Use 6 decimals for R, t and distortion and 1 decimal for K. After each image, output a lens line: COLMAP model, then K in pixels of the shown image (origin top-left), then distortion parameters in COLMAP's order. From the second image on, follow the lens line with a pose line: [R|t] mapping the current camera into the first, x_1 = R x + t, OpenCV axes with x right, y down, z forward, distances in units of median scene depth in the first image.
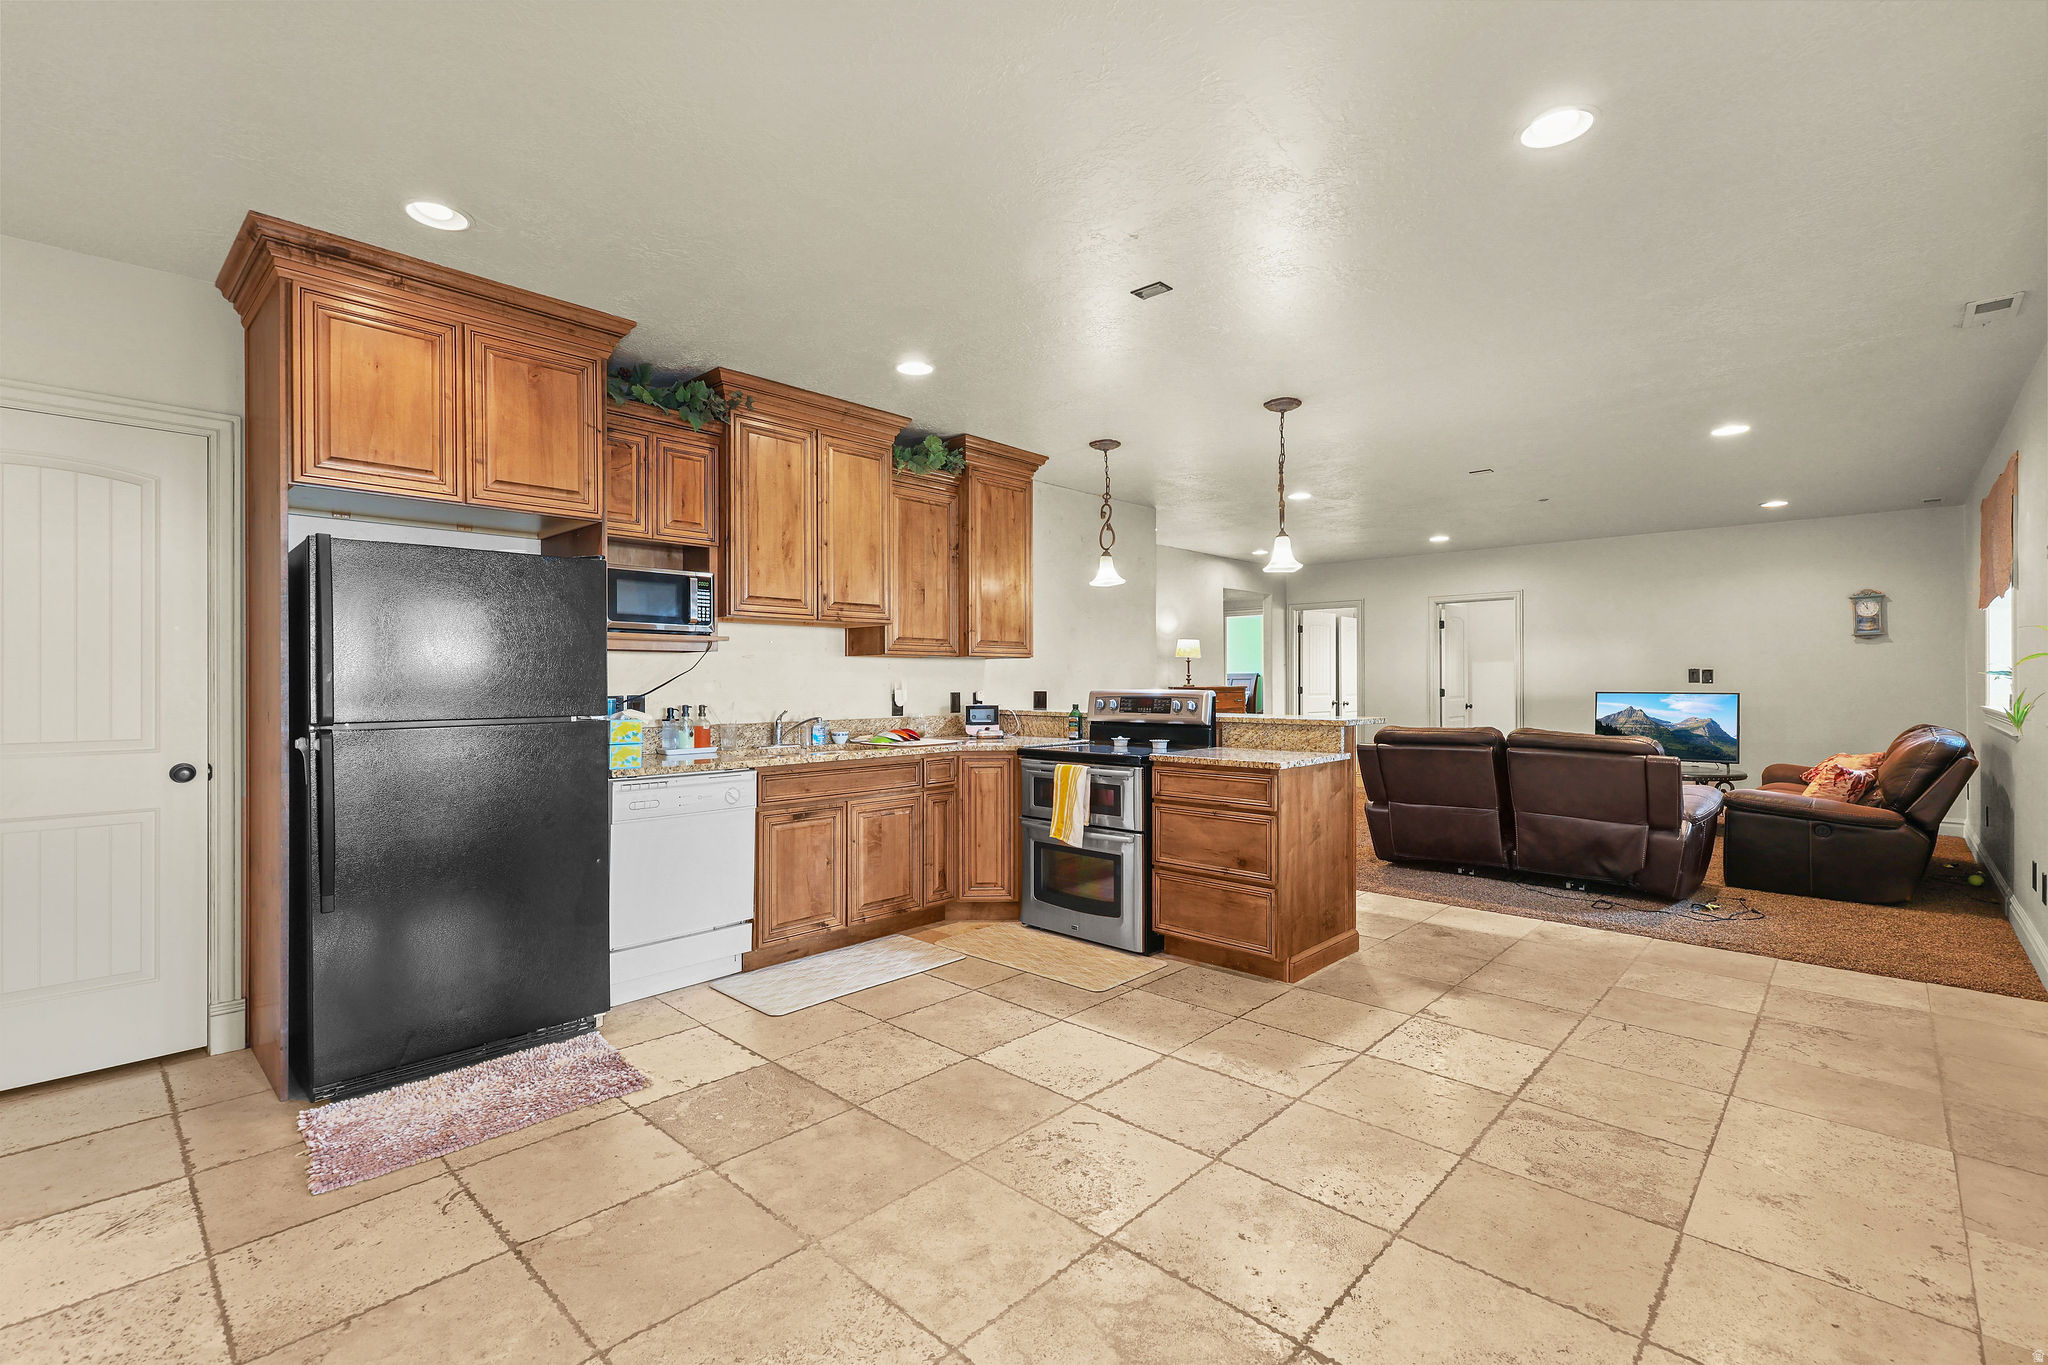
lens RADIAL K [[900.2, 0, 1016.8], [0, 900.2, 677.2], [0, 0, 1]] dist [0.001830, 0.000543]
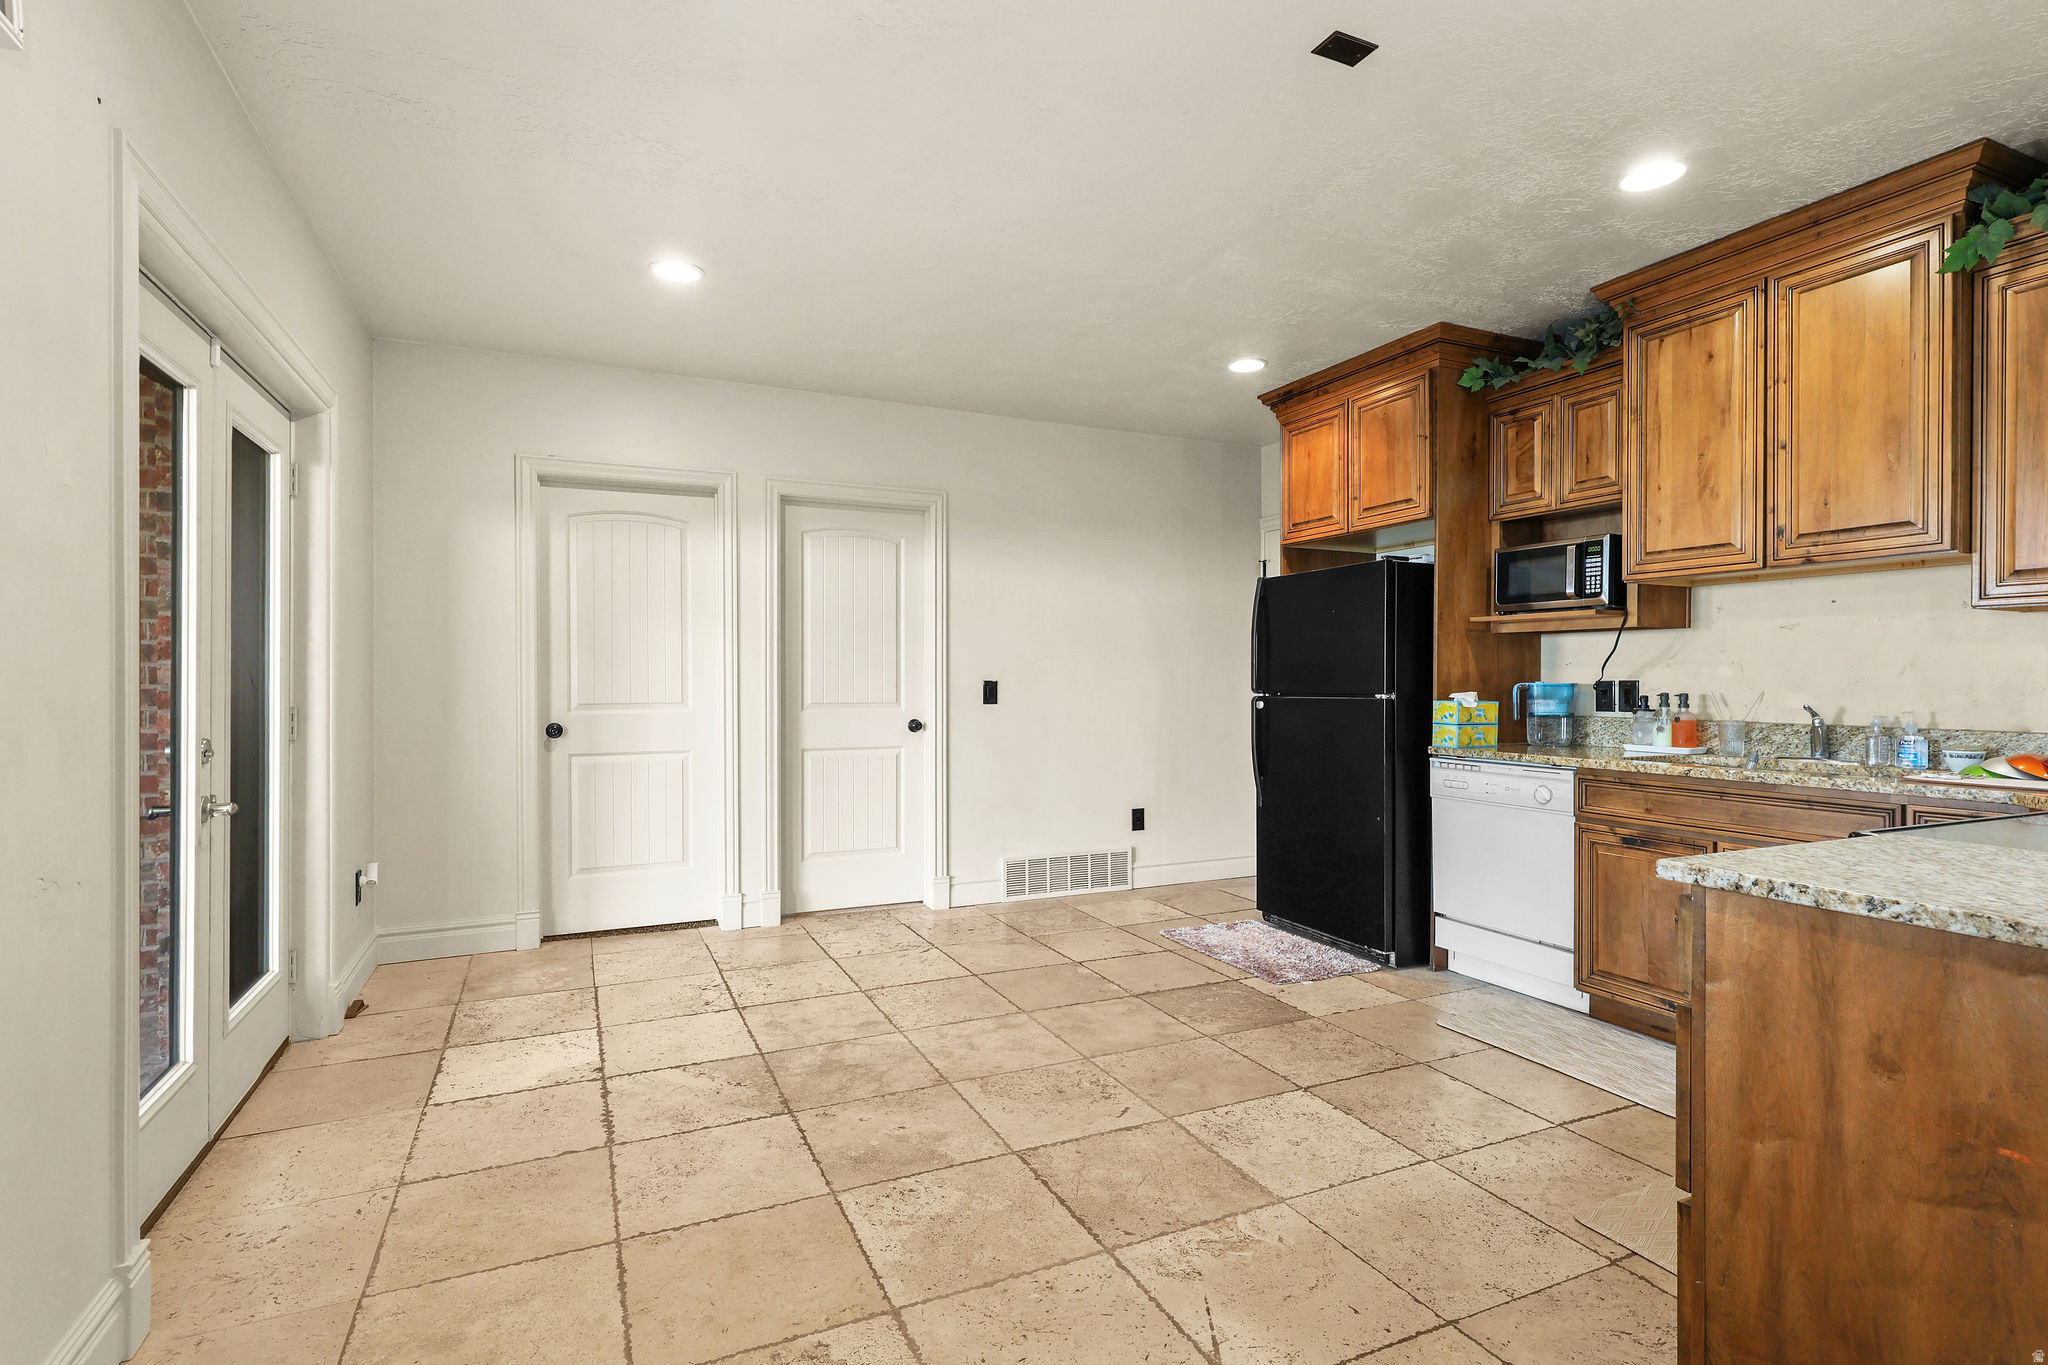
lens RADIAL K [[1001.1, 0, 1020.4], [0, 1001.1, 685.4], [0, 0, 1]] dist [0.000387, 0.000066]
pose [[-0.376732, 0.006237, -0.926301, 1.071173], [0.003529, 0.999980, 0.005298, 0.026858], [0.926316, -0.001273, -0.376747, 1.250974]]
